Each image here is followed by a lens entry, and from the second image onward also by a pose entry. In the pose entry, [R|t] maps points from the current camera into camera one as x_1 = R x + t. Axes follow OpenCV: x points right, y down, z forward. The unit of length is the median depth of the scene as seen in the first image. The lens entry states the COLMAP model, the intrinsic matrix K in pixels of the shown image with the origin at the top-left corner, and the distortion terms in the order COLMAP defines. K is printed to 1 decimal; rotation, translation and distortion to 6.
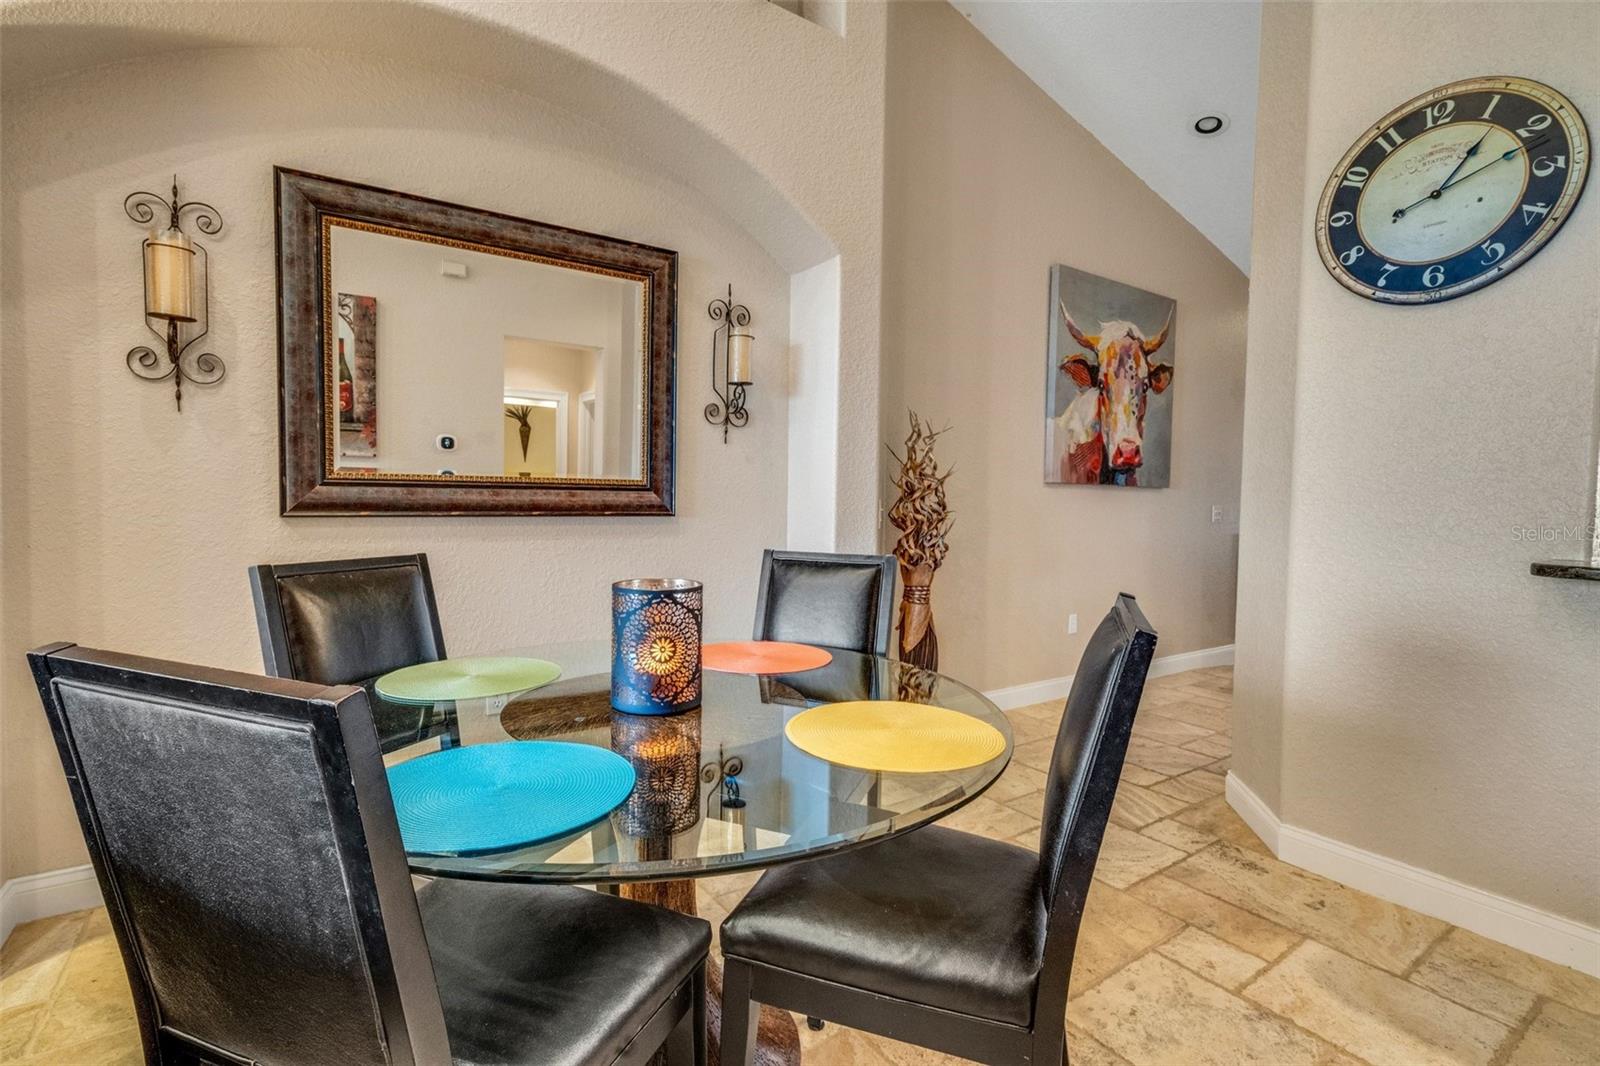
lens RADIAL K [[738.3, 0, 793.8], [0, 738.3, 528.3], [0, 0, 1]] dist [-0.000324, 0.000576]
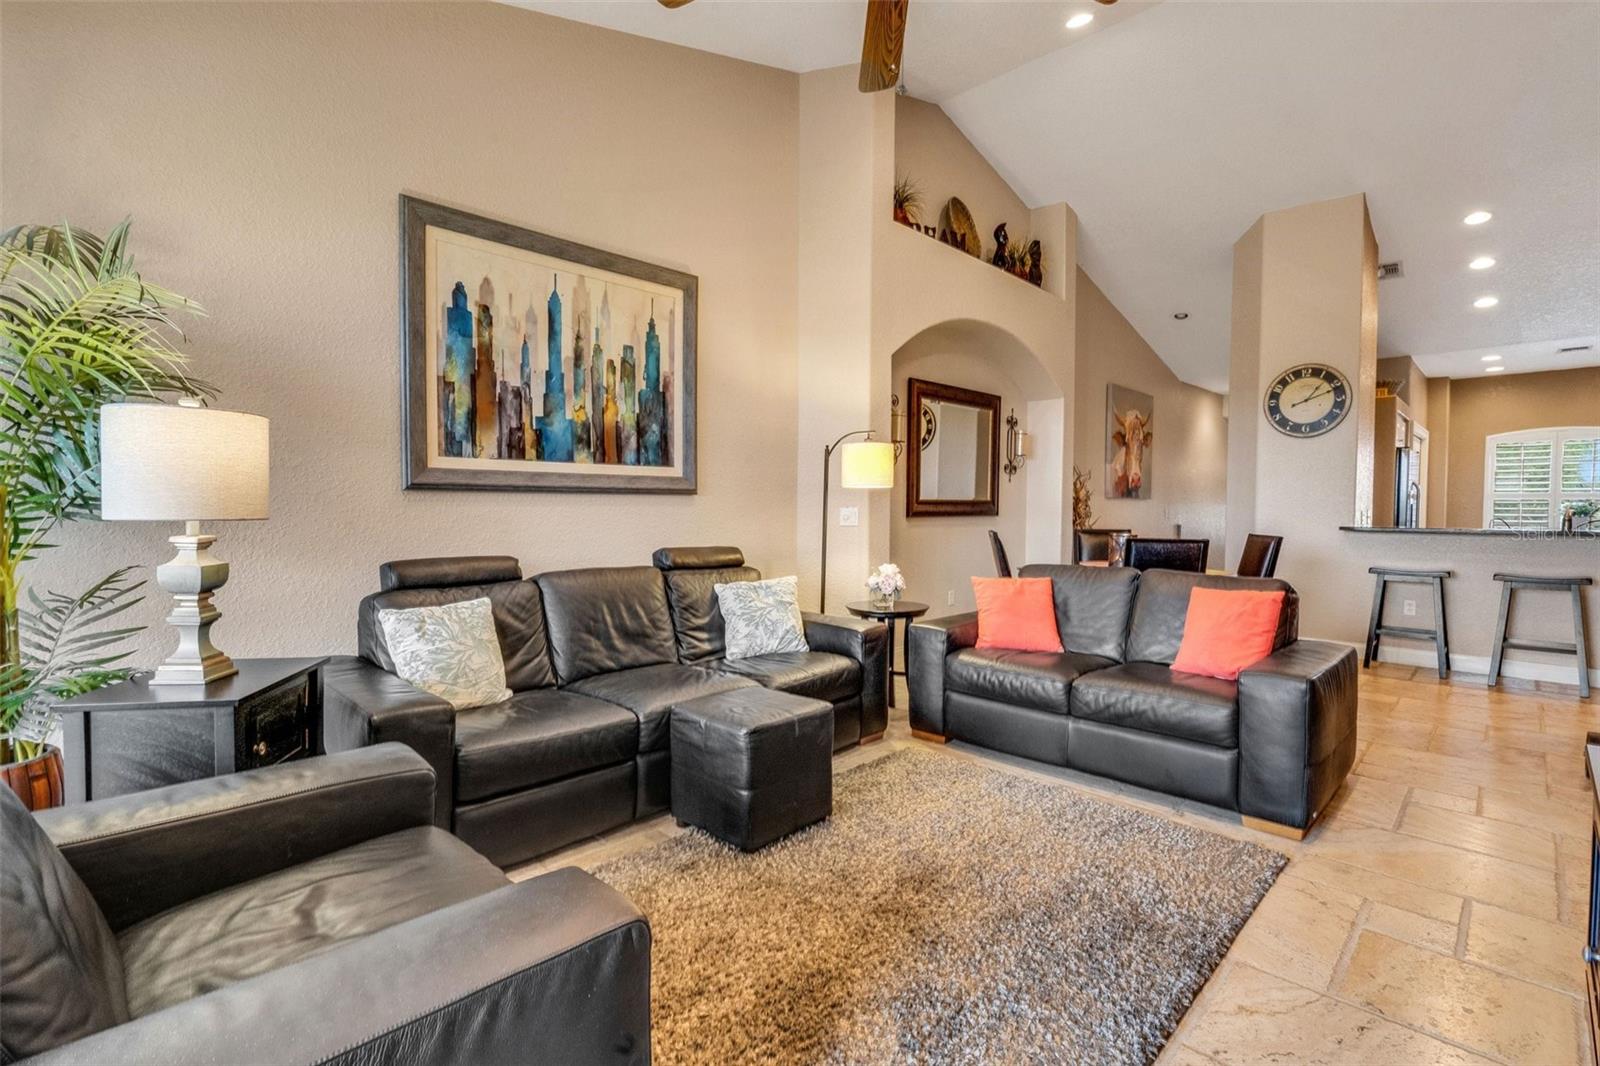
lens RADIAL K [[738.3, 0, 793.8], [0, 738.3, 528.3], [0, 0, 1]] dist [-0.000324, 0.000576]
pose [[0.982039, -0.015188, 0.188065, -1.278692], [0.016322, 0.999857, -0.004480, 0.020217], [-0.187970, 0.007469, 0.982146, -1.128299]]
